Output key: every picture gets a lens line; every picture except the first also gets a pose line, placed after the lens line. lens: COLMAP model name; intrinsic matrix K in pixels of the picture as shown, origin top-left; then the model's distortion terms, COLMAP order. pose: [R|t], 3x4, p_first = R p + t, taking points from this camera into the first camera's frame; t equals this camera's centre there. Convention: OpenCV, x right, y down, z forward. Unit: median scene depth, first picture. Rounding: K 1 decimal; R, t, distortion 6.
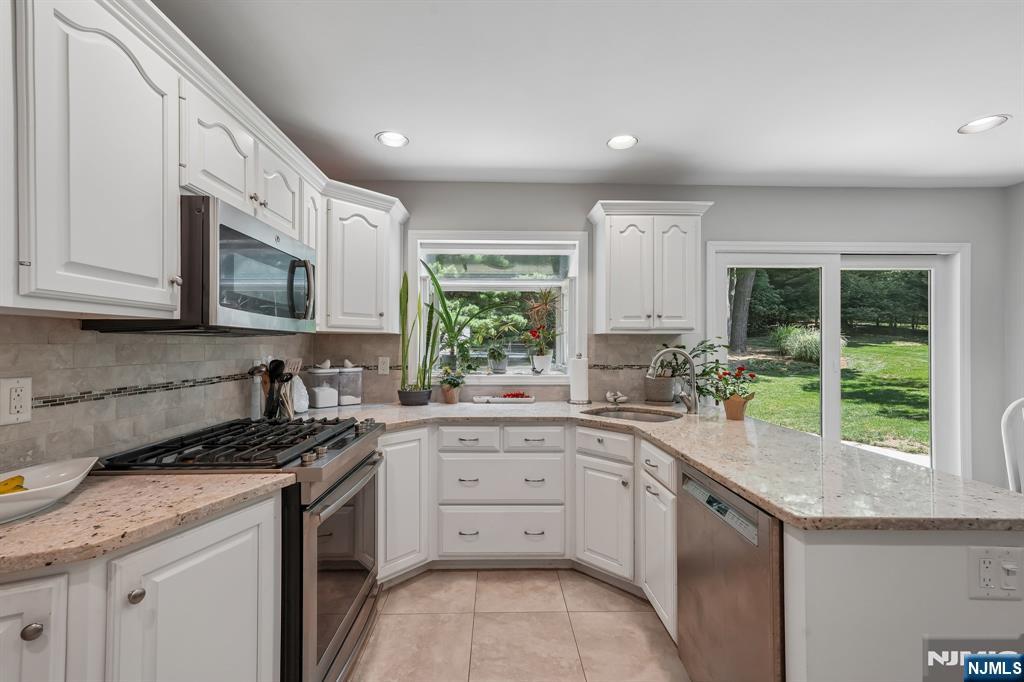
lens RADIAL K [[451.7, 0, 507.0], [0, 451.7, 337.7], [0, 0, 1]] dist [0.009950, 0.000407]
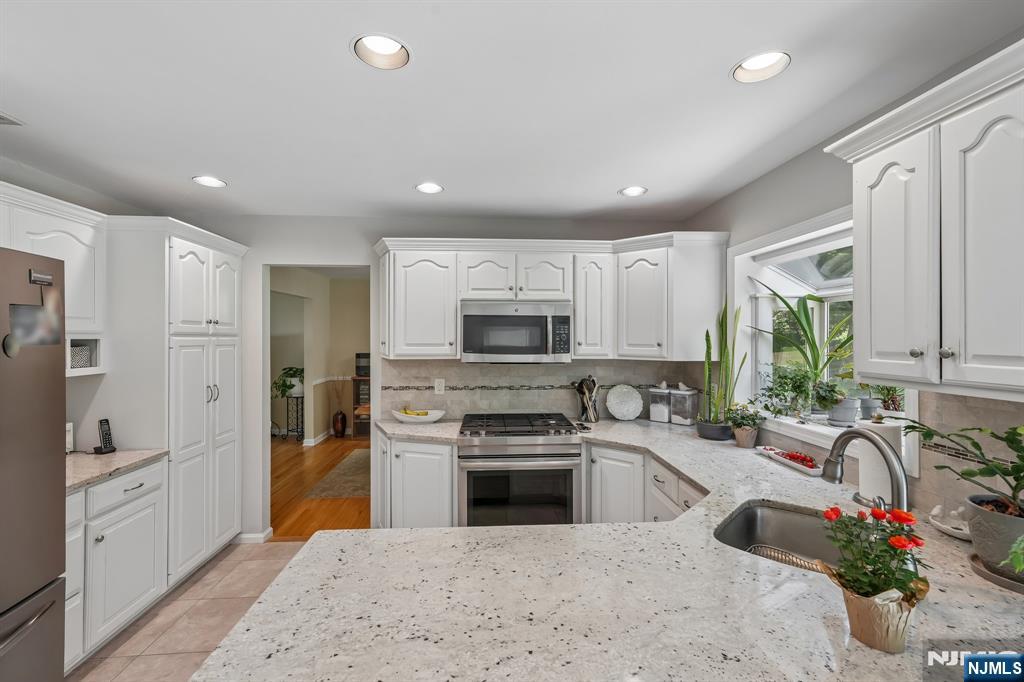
lens RADIAL K [[451.7, 0, 510.0], [0, 451.7, 336.7], [0, 0, 1]] dist [0.009950, 0.000407]
pose [[0.026108, -0.000856, -0.999659, 1.081096], [0.016926, 0.999857, -0.000414, -0.102147], [0.999516, -0.016909, 0.026119, 0.826039]]
